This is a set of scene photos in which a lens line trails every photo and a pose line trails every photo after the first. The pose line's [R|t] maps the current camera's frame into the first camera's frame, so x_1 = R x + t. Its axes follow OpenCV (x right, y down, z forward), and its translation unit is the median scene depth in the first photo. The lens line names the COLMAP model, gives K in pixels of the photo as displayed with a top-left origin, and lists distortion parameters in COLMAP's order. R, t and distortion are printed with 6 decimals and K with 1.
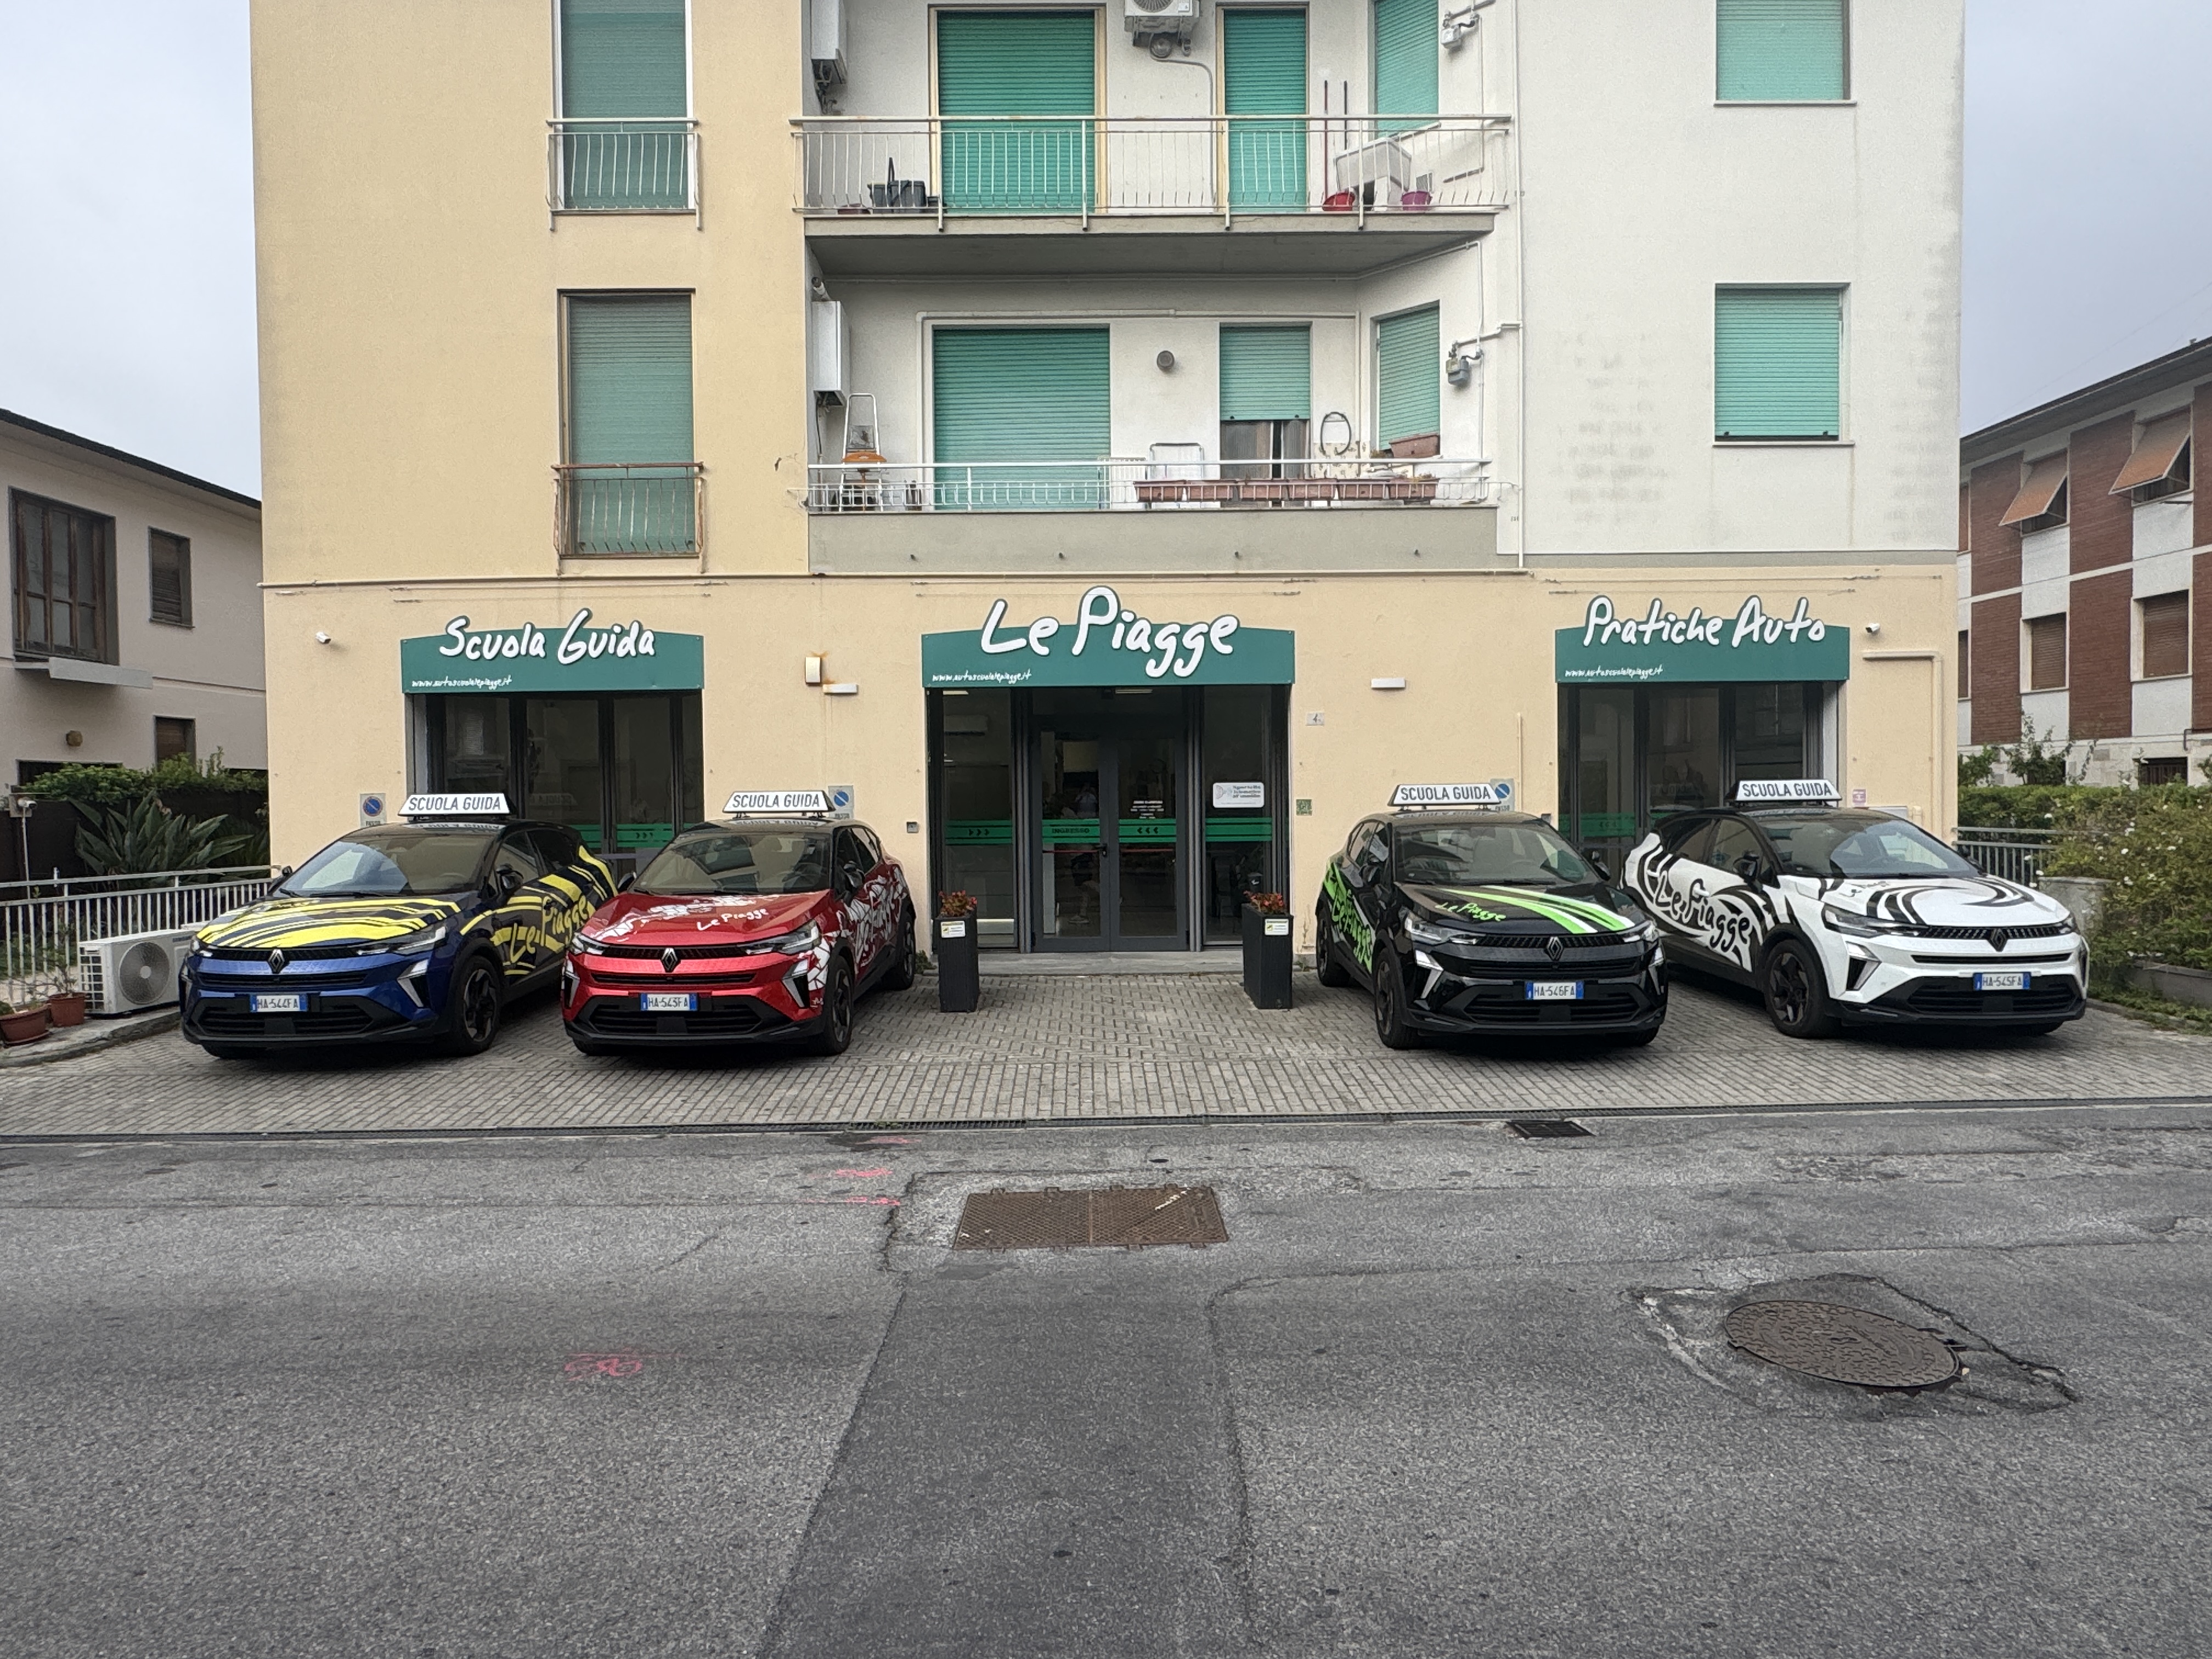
lens RADIAL K [[1359.6, 0, 1100.0], [0, 1359.6, 831.9], [0, 0, 1]] dist [0.000507, 0.002835]
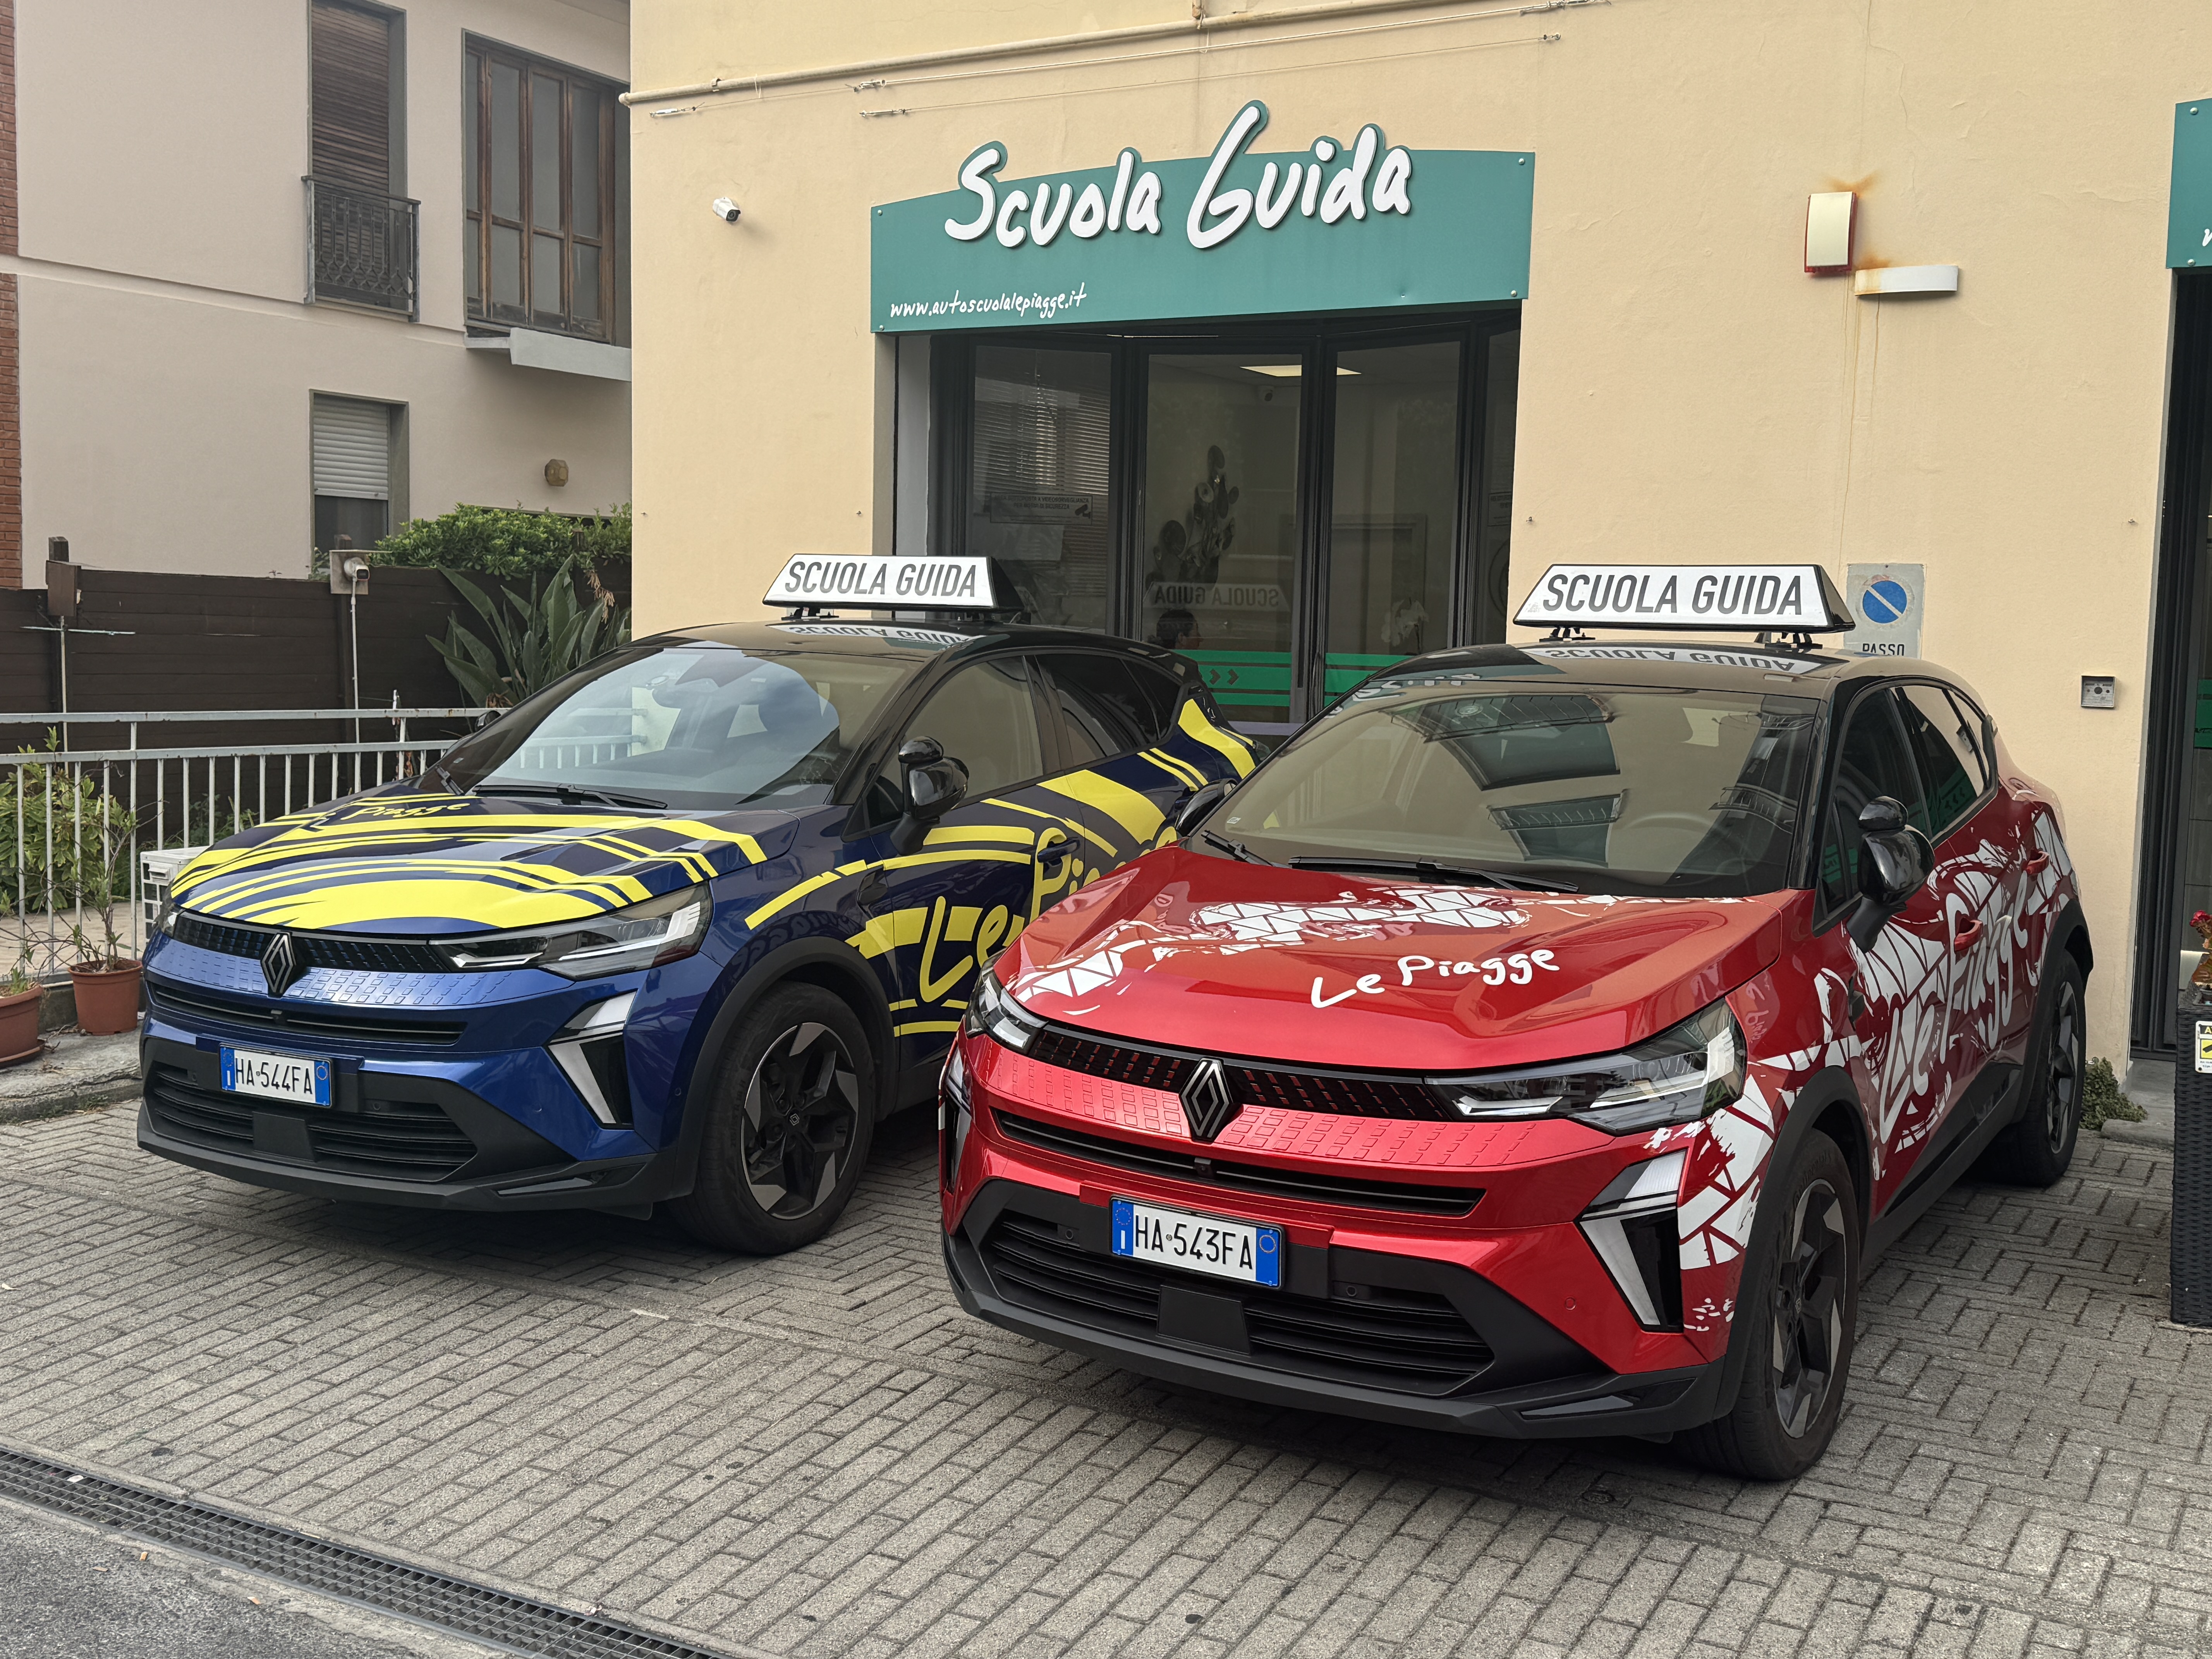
lens RADIAL K [[2336.8, 0, 1095.6], [0, 2336.8, 828.0], [0, 0, 1]] dist [0.092521, 0.000000]
pose [[0.866754, 0.078224, -0.492563, -0.071204], [-0.048981, 0.996200, 0.072015, -0.000157], [0.496325, -0.038294, 0.867292, 0.425036]]
